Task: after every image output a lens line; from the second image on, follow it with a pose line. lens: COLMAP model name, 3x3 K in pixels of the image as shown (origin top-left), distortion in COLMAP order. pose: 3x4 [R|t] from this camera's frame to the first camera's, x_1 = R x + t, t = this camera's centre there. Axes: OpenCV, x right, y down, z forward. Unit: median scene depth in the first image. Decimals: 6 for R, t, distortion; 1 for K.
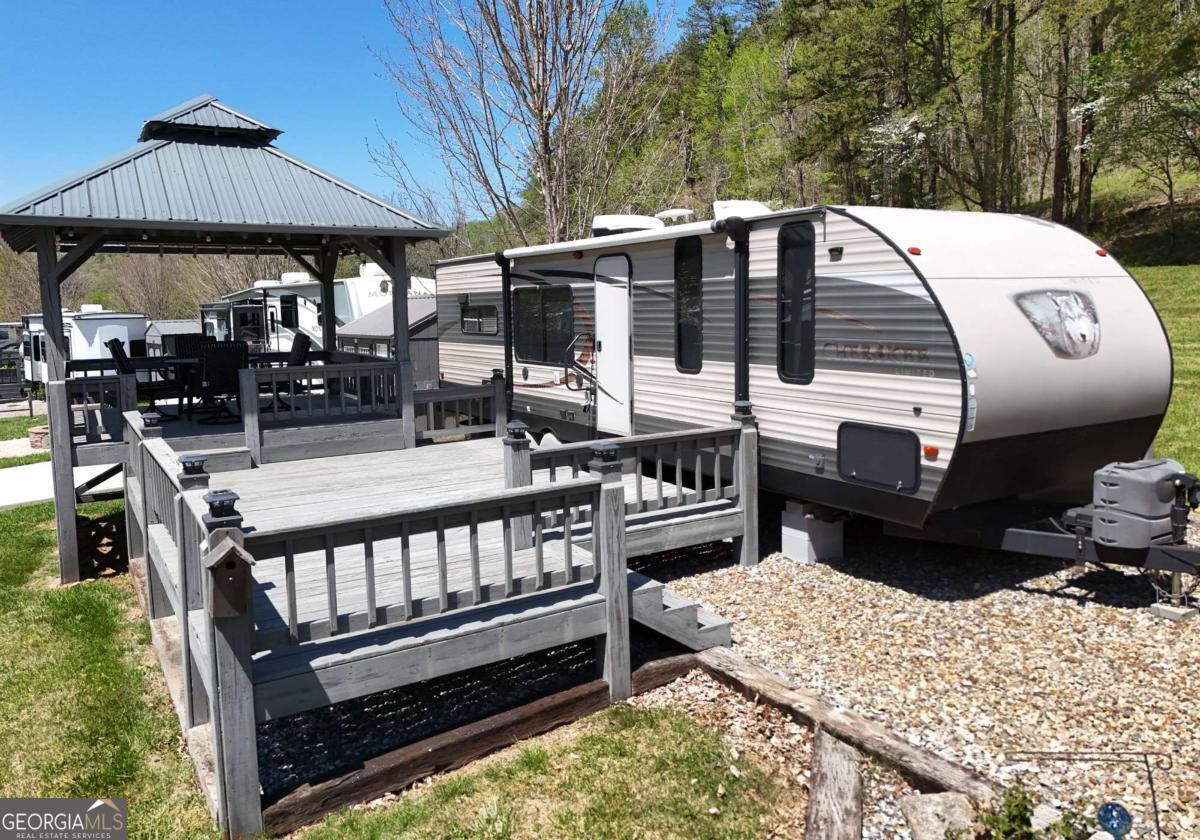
lens RADIAL K [[889.6, 0, 601.7], [0, 889.6, 391.9], [0, 0, 1]] dist [0.066119, -0.009884]
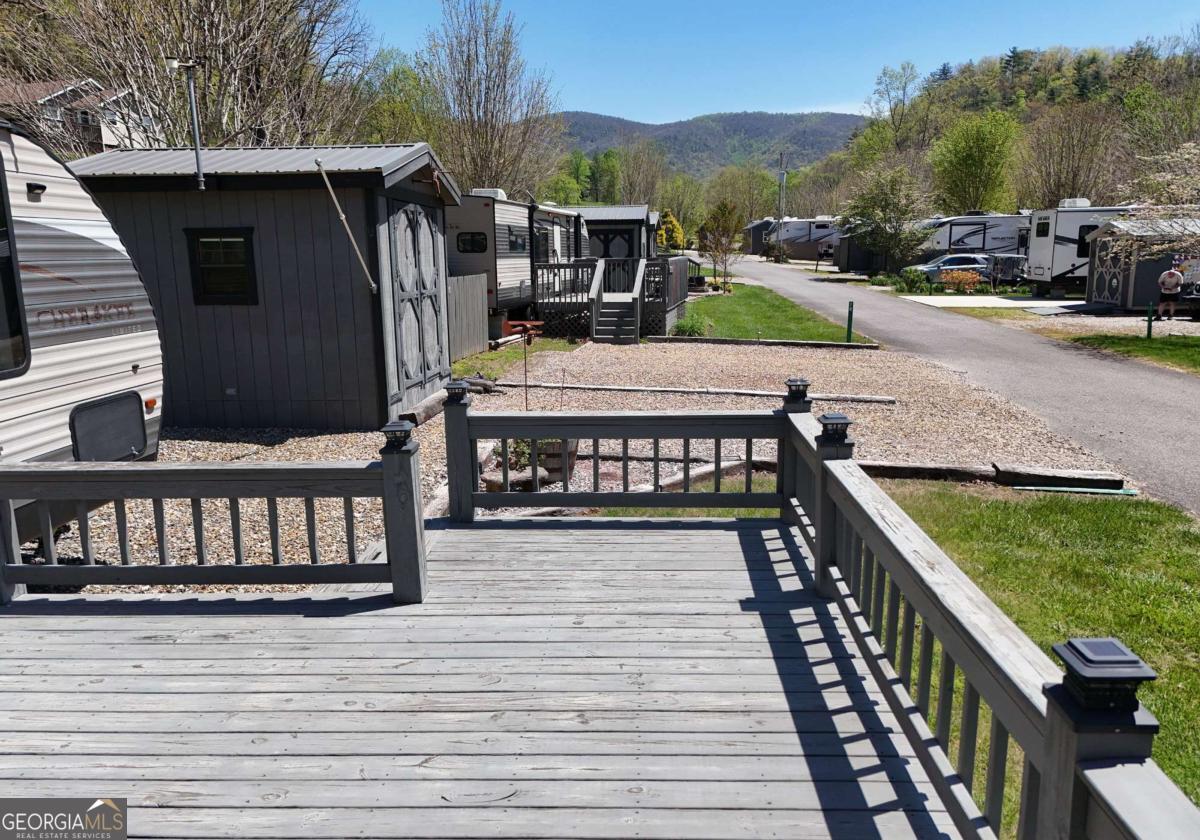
lens RADIAL K [[871.7, 0, 594.9], [0, 871.7, 422.2], [0, 0, 1]] dist [0.037045, -0.045533]
pose [[-0.827912, -0.074088, 0.555943, -0.432177], [0.090010, 0.960837, 0.262089, -0.092040], [-0.553588, 0.267027, -0.788820, 1.063659]]
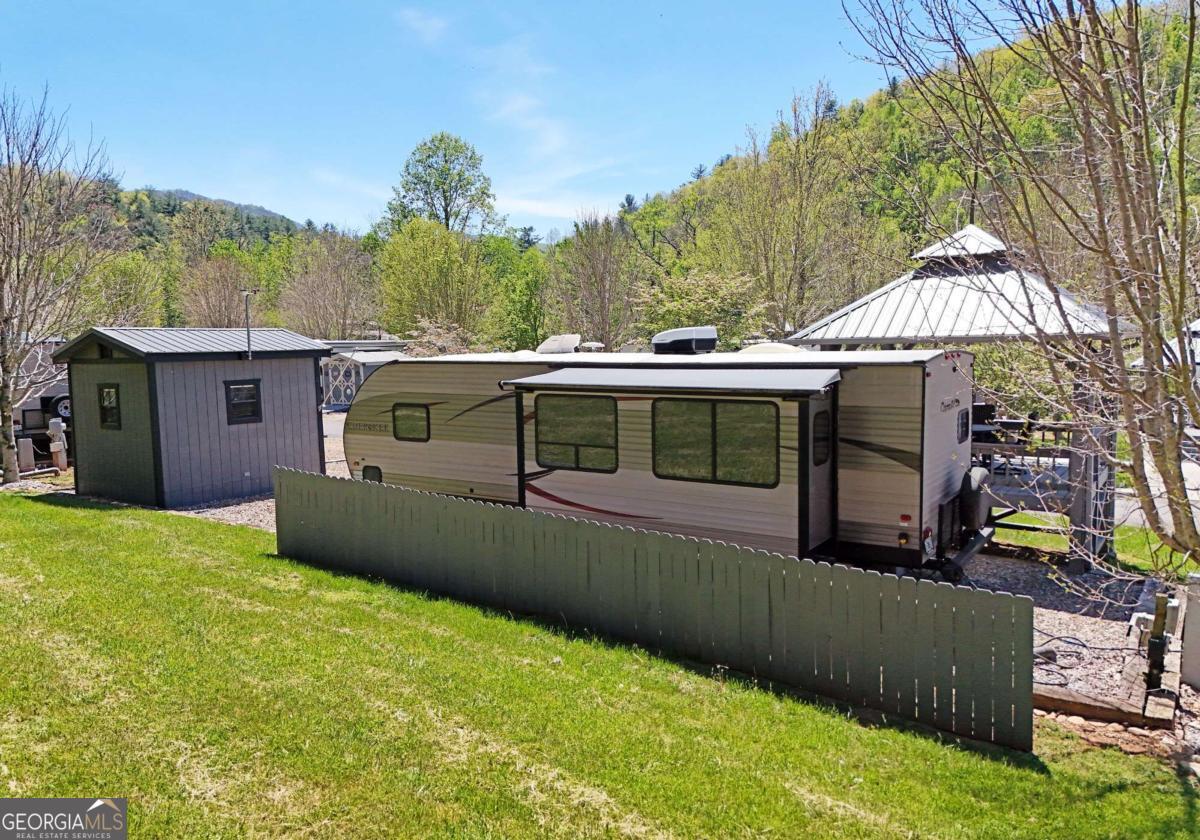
lens RADIAL K [[871.7, 0, 594.9], [0, 871.7, 422.2], [0, 0, 1]] dist [0.037045, -0.045533]
pose [[-0.894452, 0.073210, -0.441131, 0.823631], [-0.012329, 0.982094, 0.187986, -0.374960], [0.446994, 0.173583, -0.877534, 2.513752]]
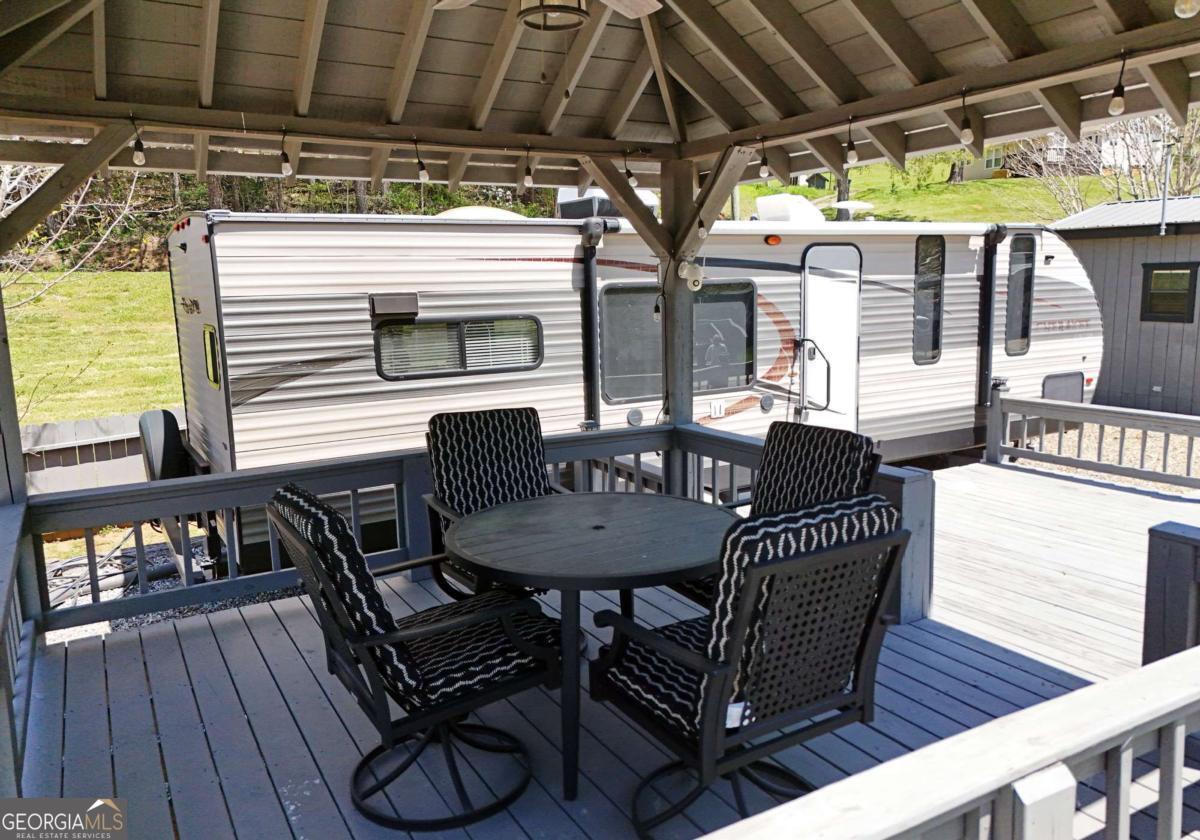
lens RADIAL K [[871.7, 0, 594.9], [0, 871.7, 422.2], [0, 0, 1]] dist [0.037045, -0.045533]
pose [[0.025103, -0.142706, 0.989447, -0.918615], [0.121675, 0.982836, 0.138666, -0.140631], [-0.992252, 0.116910, 0.042036, 1.308893]]
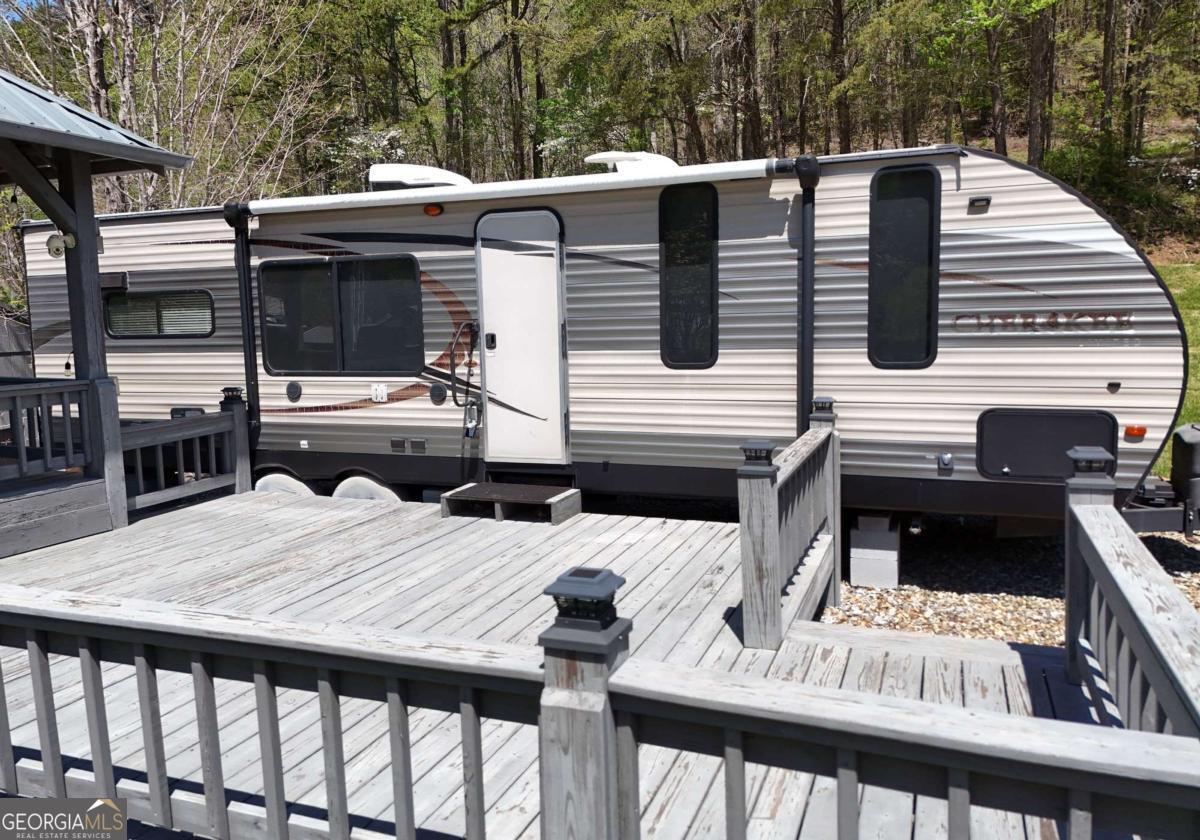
lens RADIAL K [[887.2, 0, 613.8], [0, 887.2, 418.0], [0, 0, 1]] dist [0.073580, -0.082470]
pose [[0.790381, -0.068014, 0.608828, -0.398575], [0.066977, 0.997454, 0.024479, -0.001683], [-0.608943, 0.021430, 0.792924, 0.429954]]
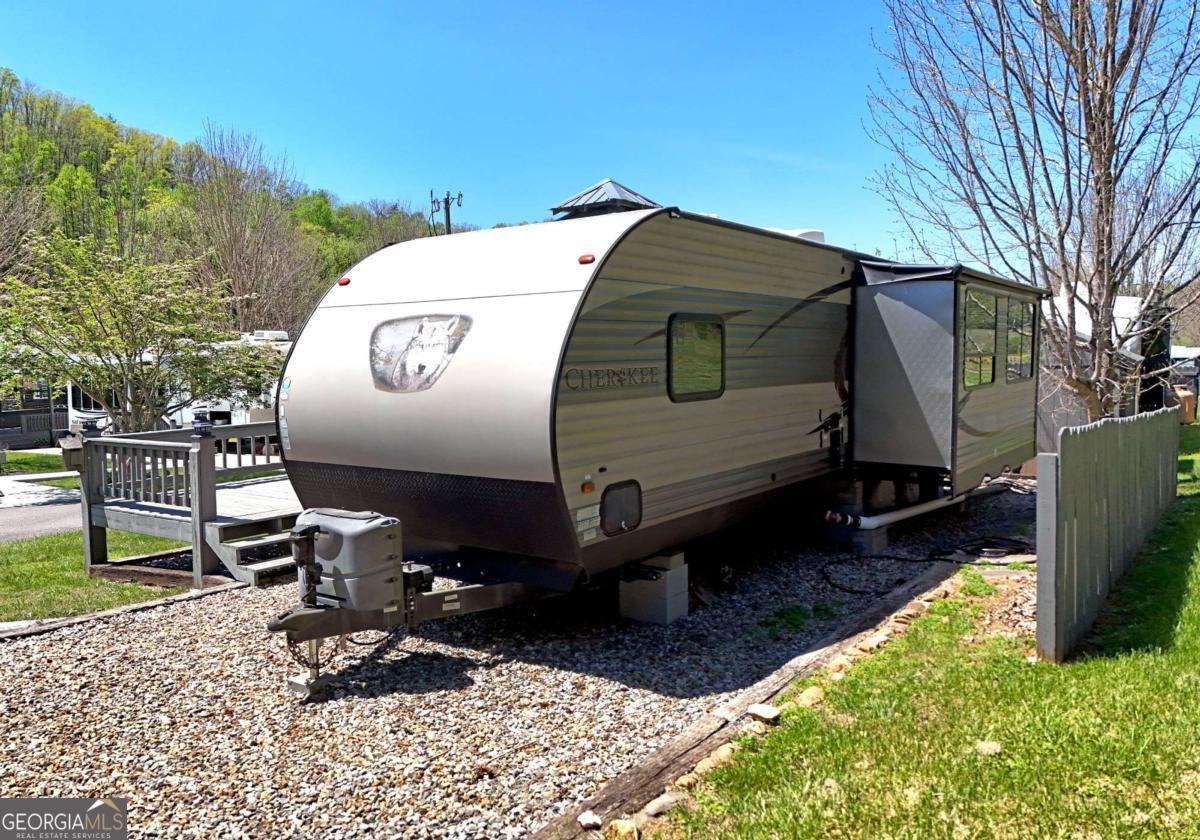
lens RADIAL K [[871.7, 0, 594.9], [0, 871.7, 422.2], [0, 0, 1]] dist [0.037045, -0.045533]
pose [[0.397476, 0.082492, -0.913897, 1.030981], [-0.084339, 0.995019, 0.053133, -0.051639], [0.913728, 0.055958, 0.402454, 0.624485]]
